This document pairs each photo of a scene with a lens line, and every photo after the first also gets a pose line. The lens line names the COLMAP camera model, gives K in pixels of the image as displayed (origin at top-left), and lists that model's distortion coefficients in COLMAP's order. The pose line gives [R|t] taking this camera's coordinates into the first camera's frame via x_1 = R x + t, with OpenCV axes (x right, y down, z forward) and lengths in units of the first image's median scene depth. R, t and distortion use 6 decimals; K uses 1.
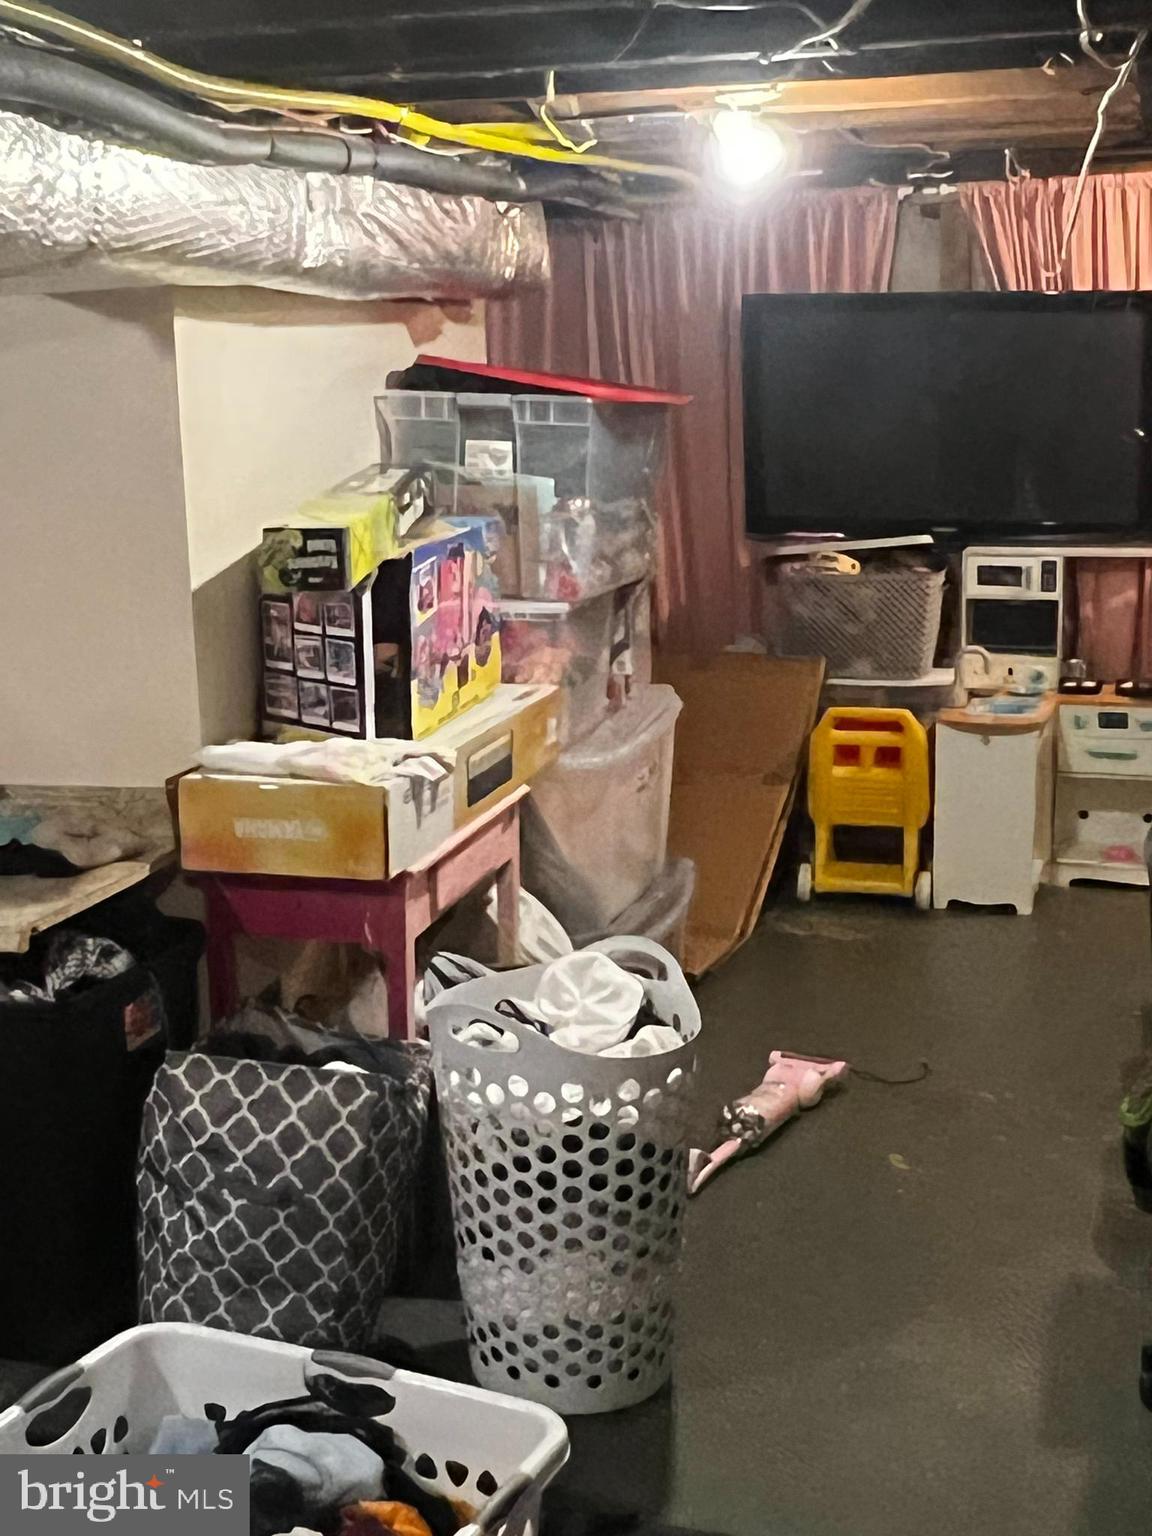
lens RADIAL K [[2164.9, 0, 577.9], [0, 2164.9, 766.3], [0, 0, 1]] dist [0.102599, 0.000000]
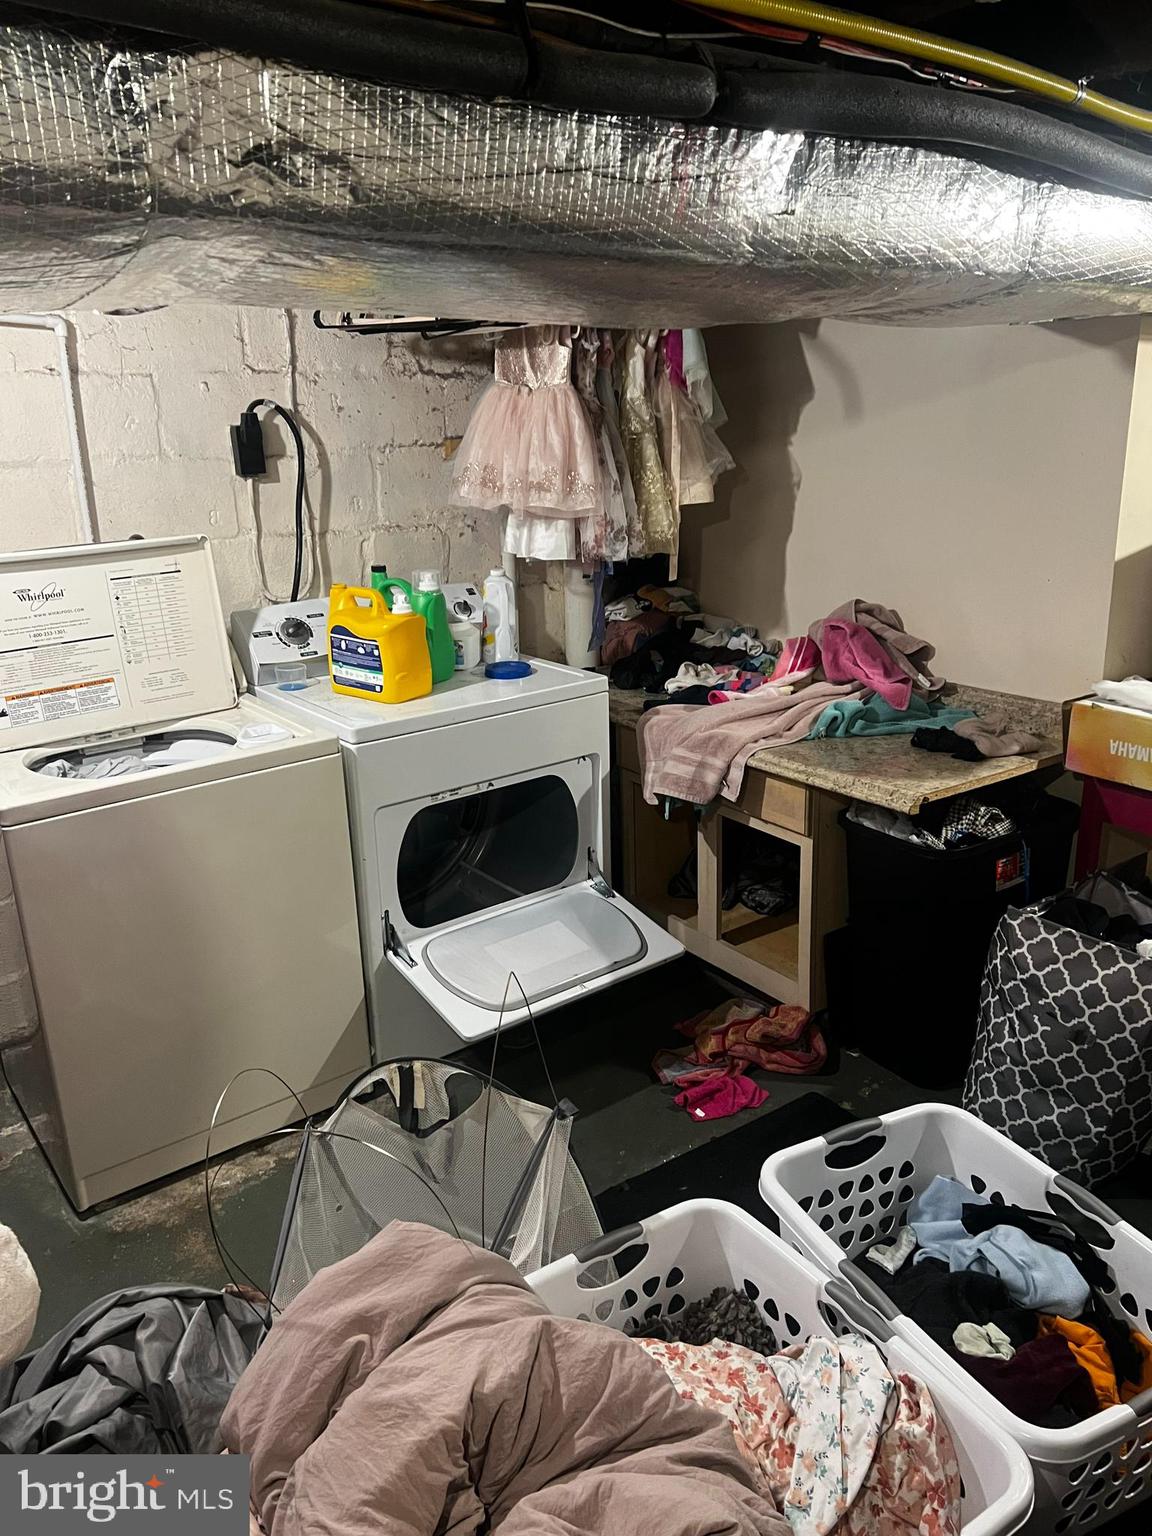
lens RADIAL K [[1167.3, 0, 575.7], [0, 1167.3, 775.9], [0, 0, 1]] dist [0.028754, -0.027524]
pose [[0.770268, 0.196615, -0.606655, 0.029091], [-0.116341, 0.978646, 0.169459, -0.039881], [0.627018, -0.059950, 0.776694, 0.268947]]
